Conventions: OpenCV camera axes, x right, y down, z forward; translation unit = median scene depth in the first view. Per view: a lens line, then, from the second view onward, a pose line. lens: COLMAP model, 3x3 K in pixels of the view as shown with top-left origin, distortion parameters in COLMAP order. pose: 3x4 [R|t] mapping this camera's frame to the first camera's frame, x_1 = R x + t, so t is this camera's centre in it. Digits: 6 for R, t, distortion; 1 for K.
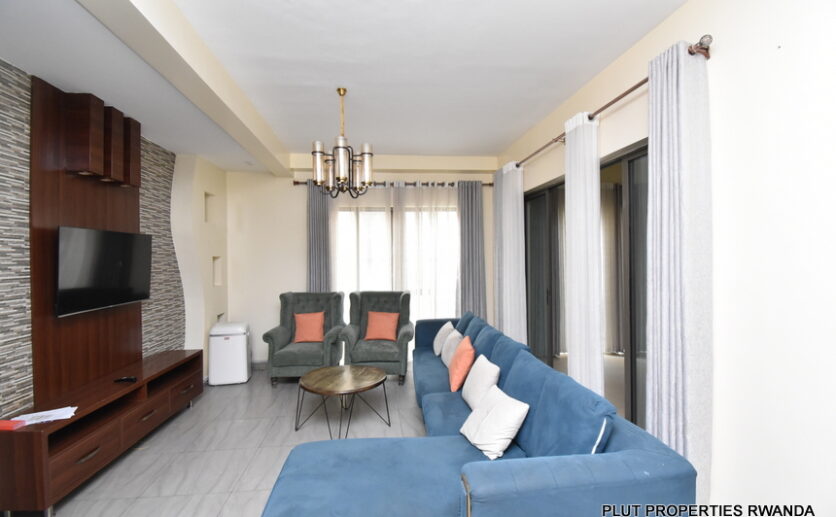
lens RADIAL K [[364.1, 0, 418.0], [0, 364.1, 258.5], [0, 0, 1]] dist [0.025322, -0.025995]
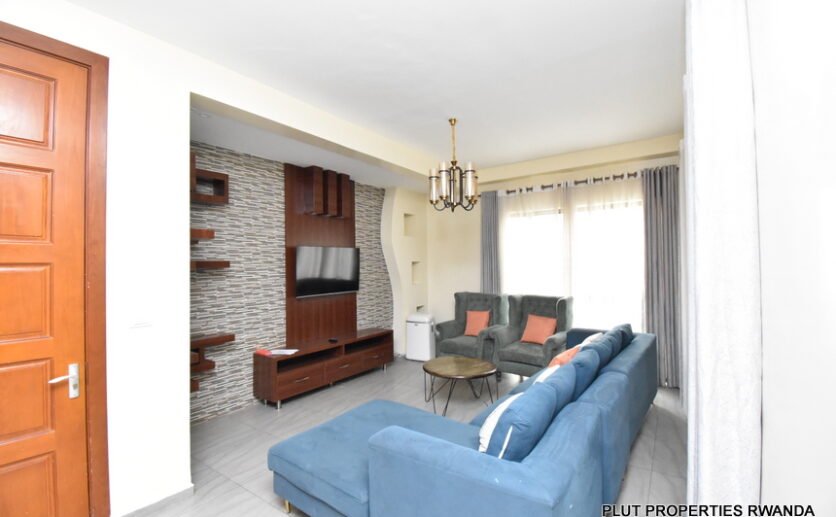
lens RADIAL K [[364.1, 0, 418.0], [0, 364.1, 258.5], [0, 0, 1]] dist [0.025322, -0.025995]
pose [[0.753341, -0.012187, -0.657518, 0.414155], [0.007265, 0.999921, -0.010210, -0.004214], [0.657590, 0.002914, 0.753370, 0.037227]]
